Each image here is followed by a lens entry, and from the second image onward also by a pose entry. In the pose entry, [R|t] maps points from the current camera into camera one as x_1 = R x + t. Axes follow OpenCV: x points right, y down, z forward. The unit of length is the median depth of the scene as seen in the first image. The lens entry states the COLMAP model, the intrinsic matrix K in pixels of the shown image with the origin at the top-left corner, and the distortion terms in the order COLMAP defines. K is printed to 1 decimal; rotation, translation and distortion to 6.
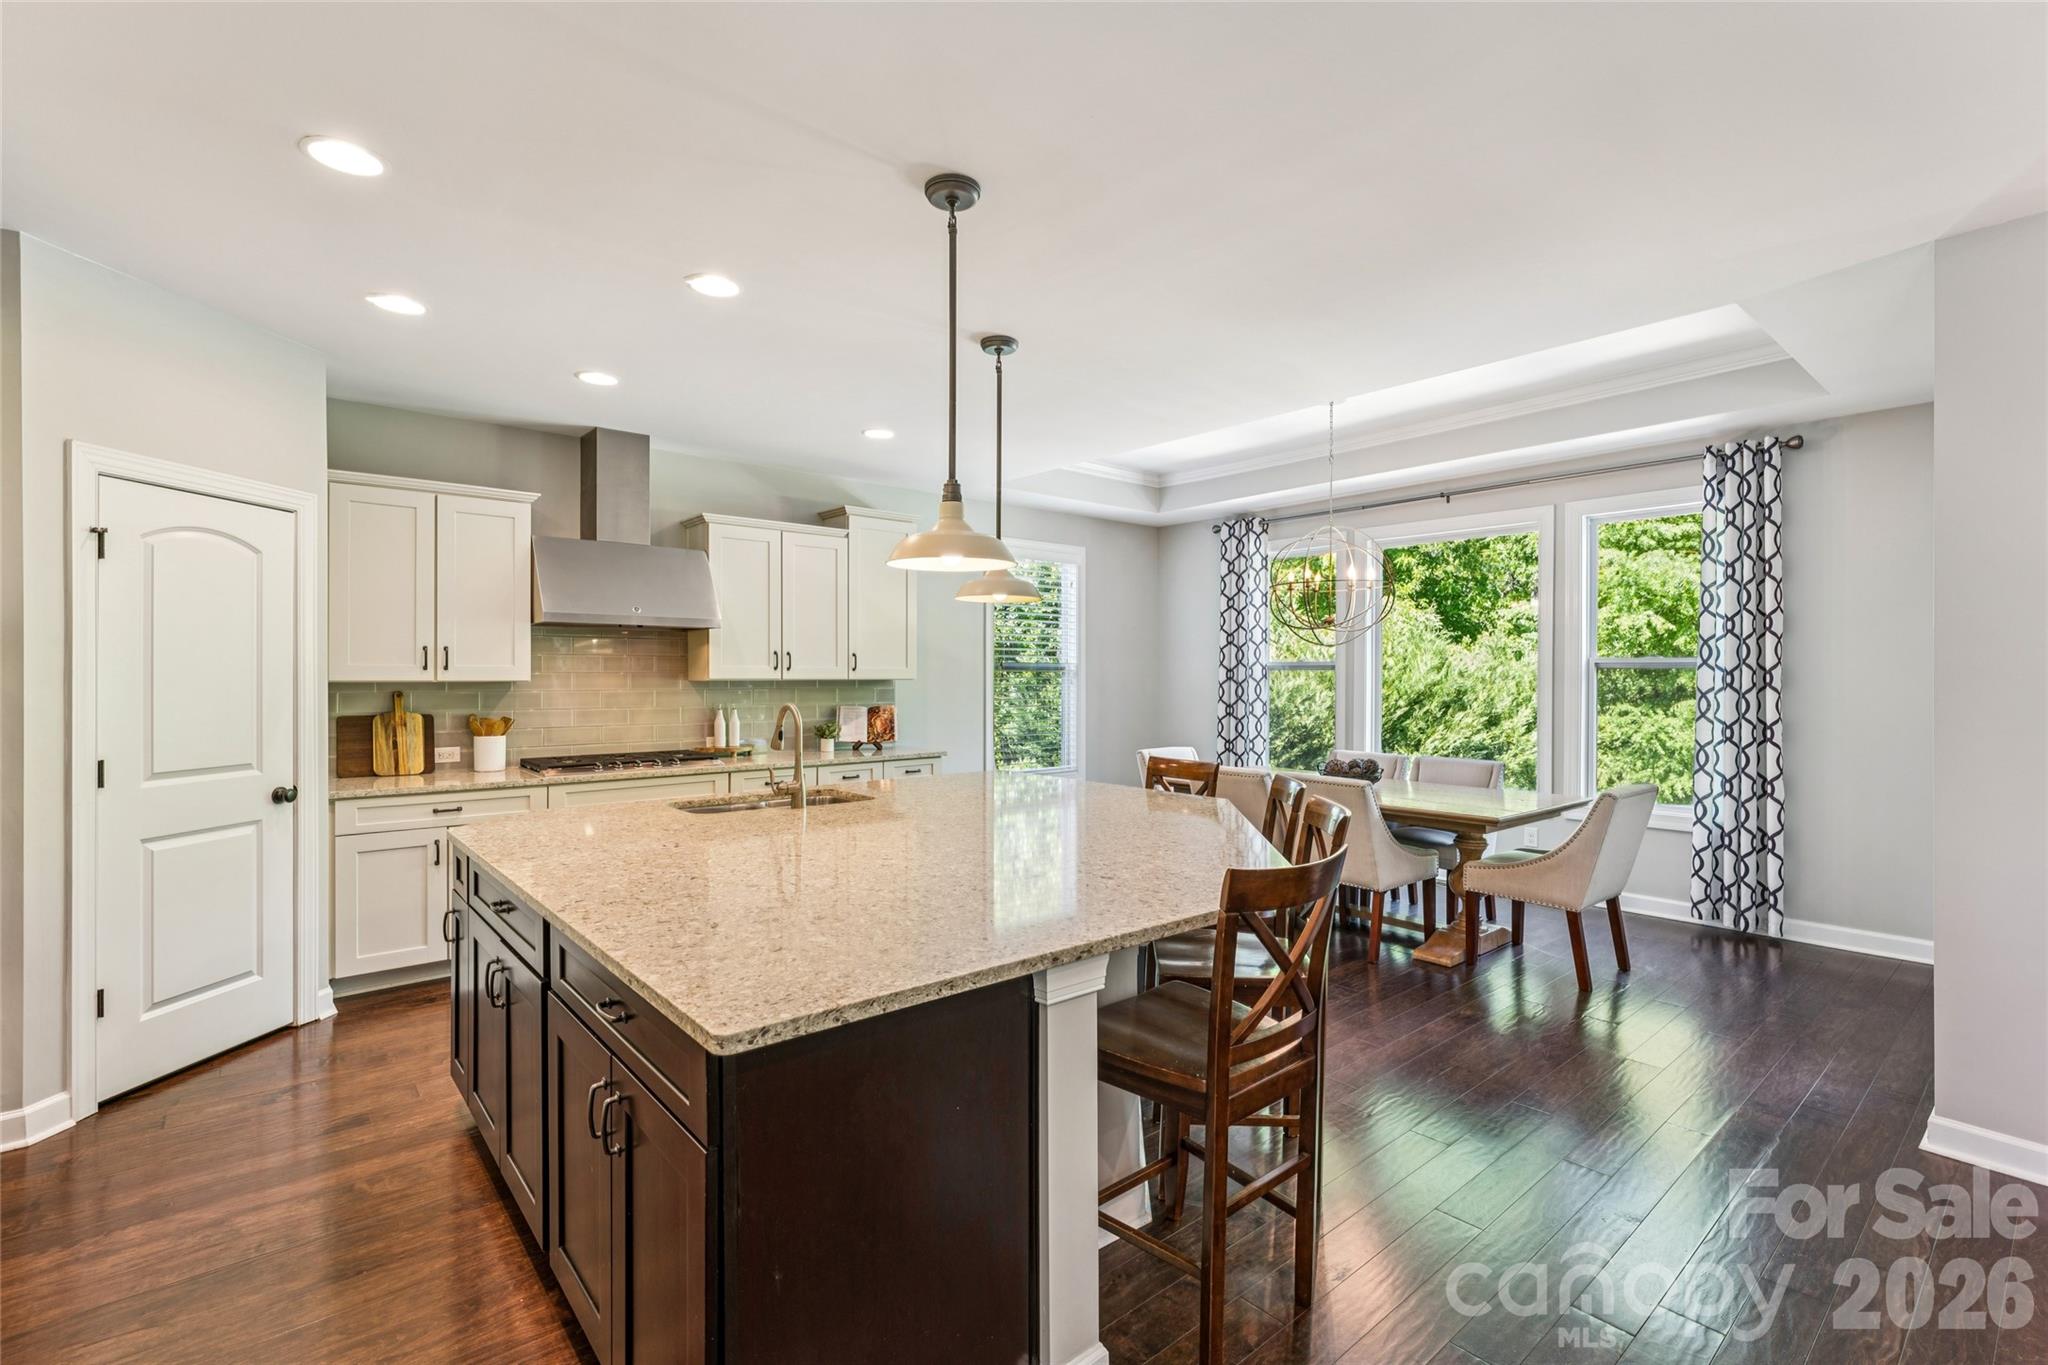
lens RADIAL K [[919.8, 0, 1019.6], [0, 919.8, 678.1], [0, 0, 1]] dist [-0.000914, -0.000076]
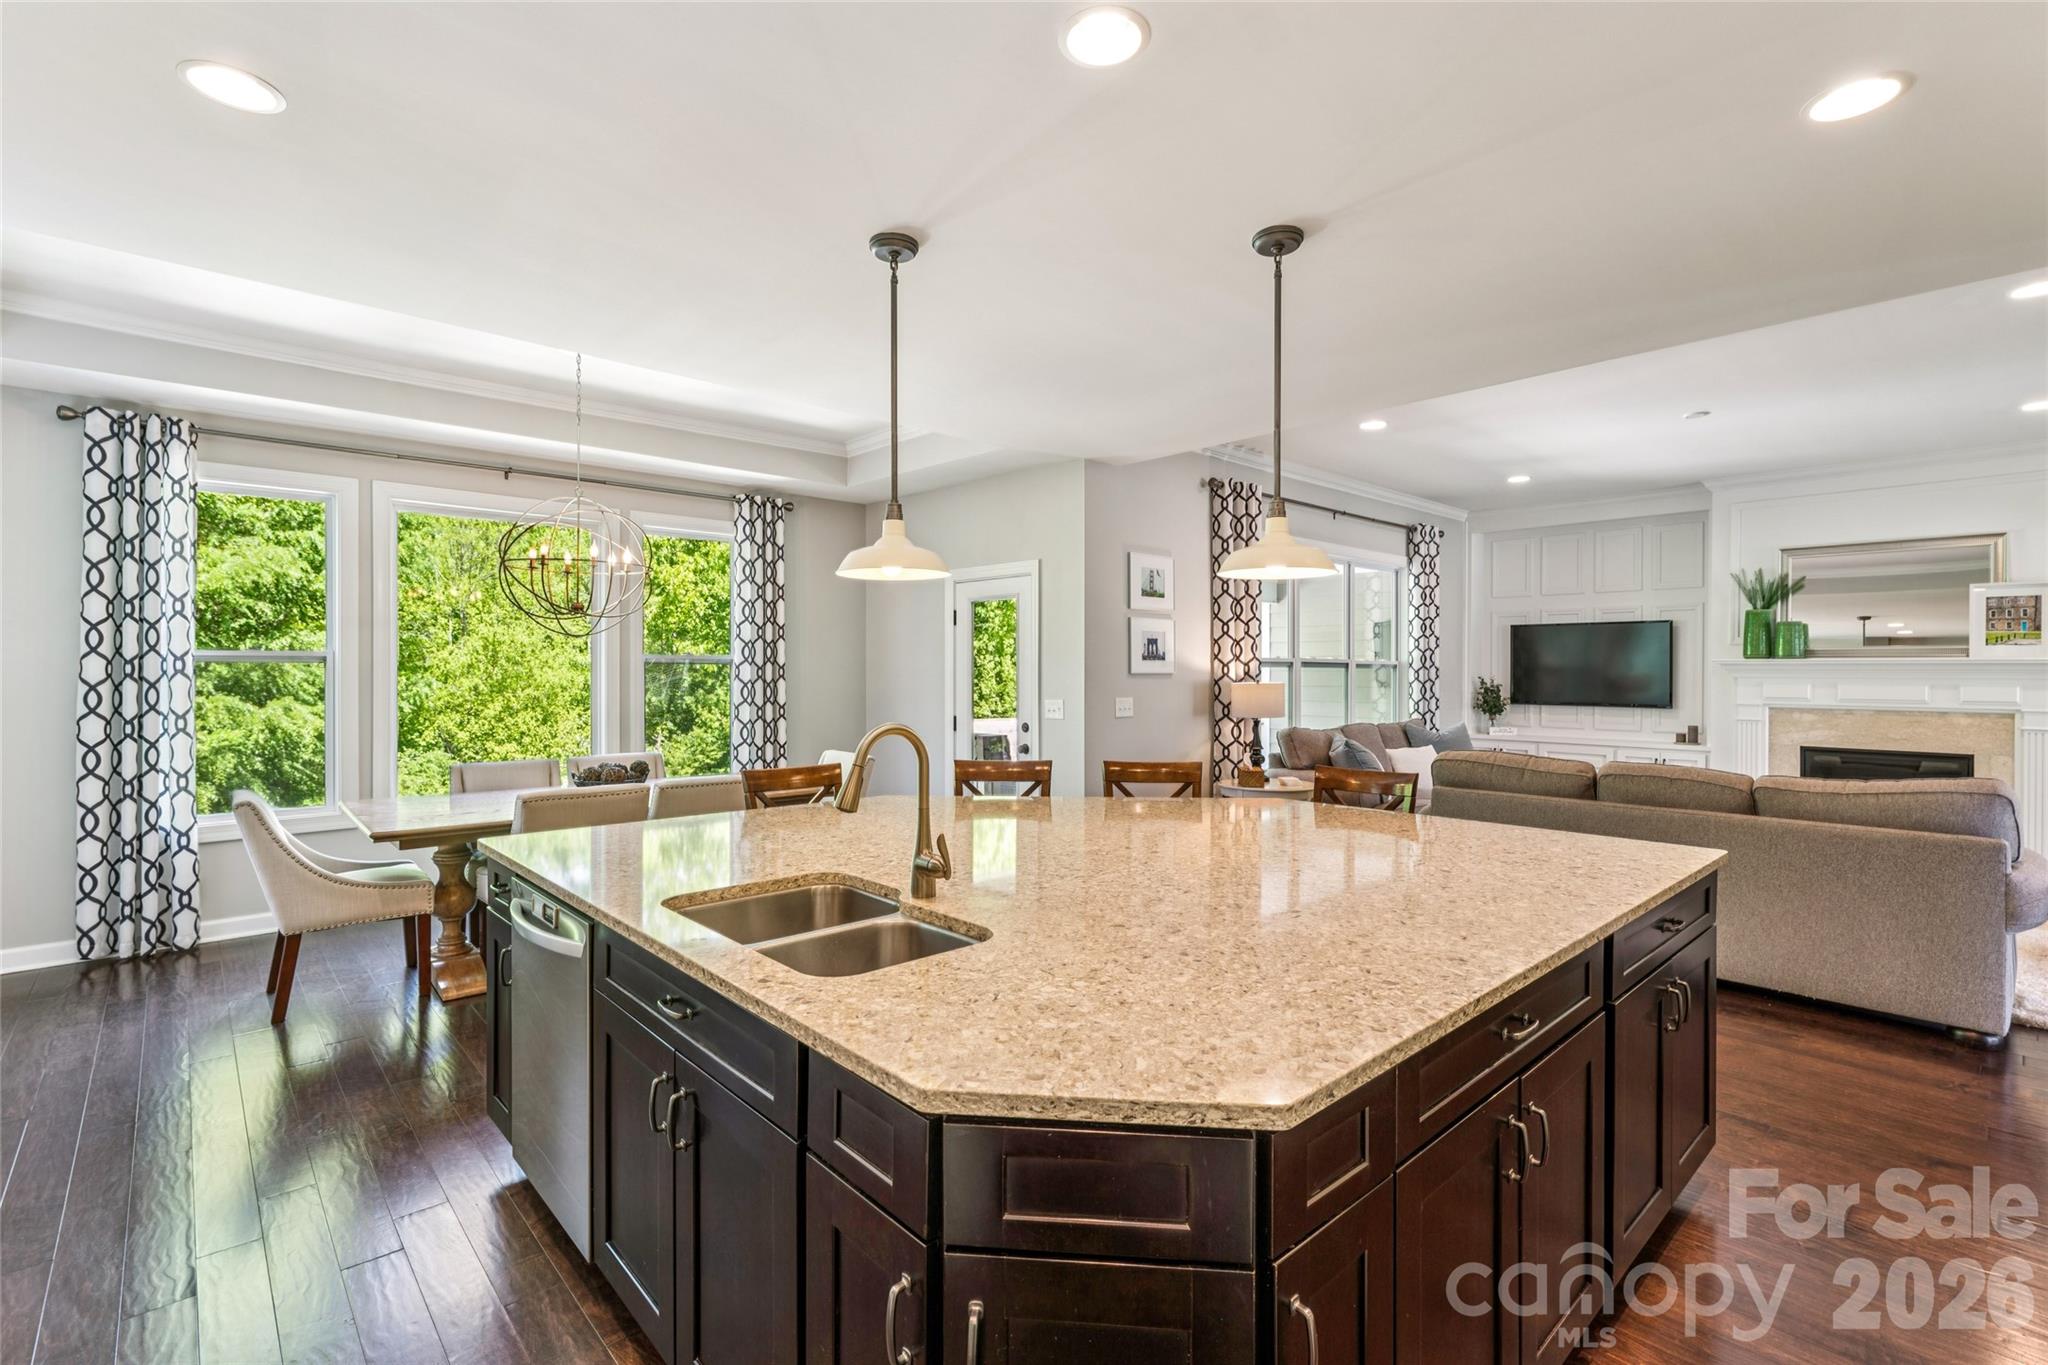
lens RADIAL K [[927.7, 0, 1023.8], [0, 927.7, 670.8], [0, 0, 1]] dist [0.000441, 0.000614]
pose [[-0.034180, -0.004197, 0.999407, -0.591781], [0.001907, 0.999989, 0.004264, -0.006206], [-0.999414, 0.002052, -0.034171, 0.667004]]
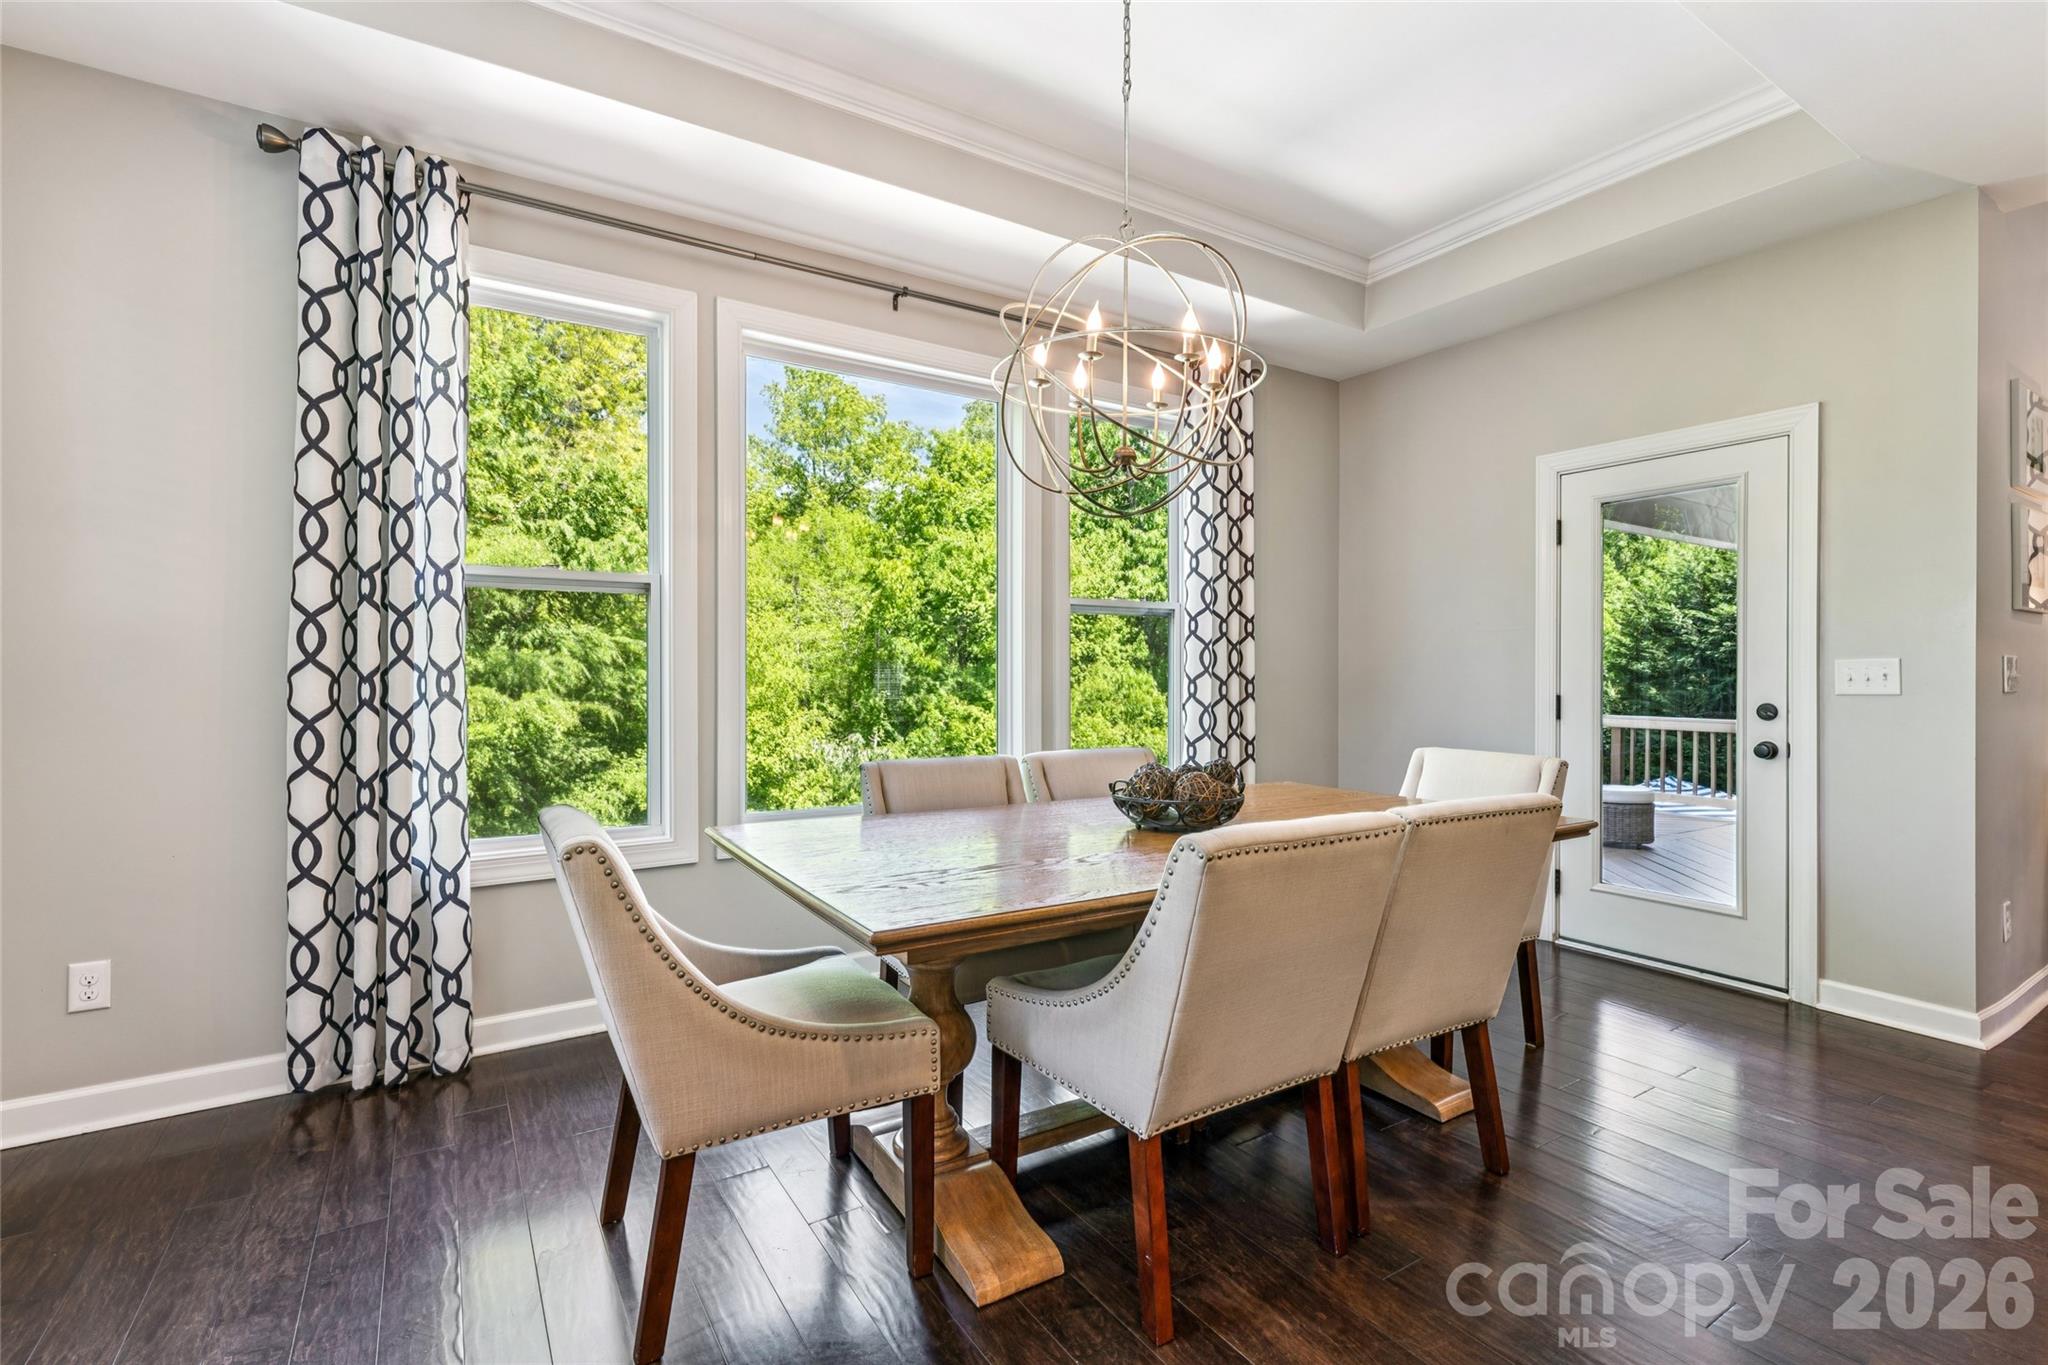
lens RADIAL K [[919.8, 0, 1019.6], [0, 919.8, 678.1], [0, 0, 1]] dist [-0.000914, -0.000076]
pose [[0.140041, -0.003689, 0.990139, -0.112144], [0.003095, 0.999990, 0.003288, 0.045369], [-0.990141, 0.002604, 0.140051, 1.077083]]
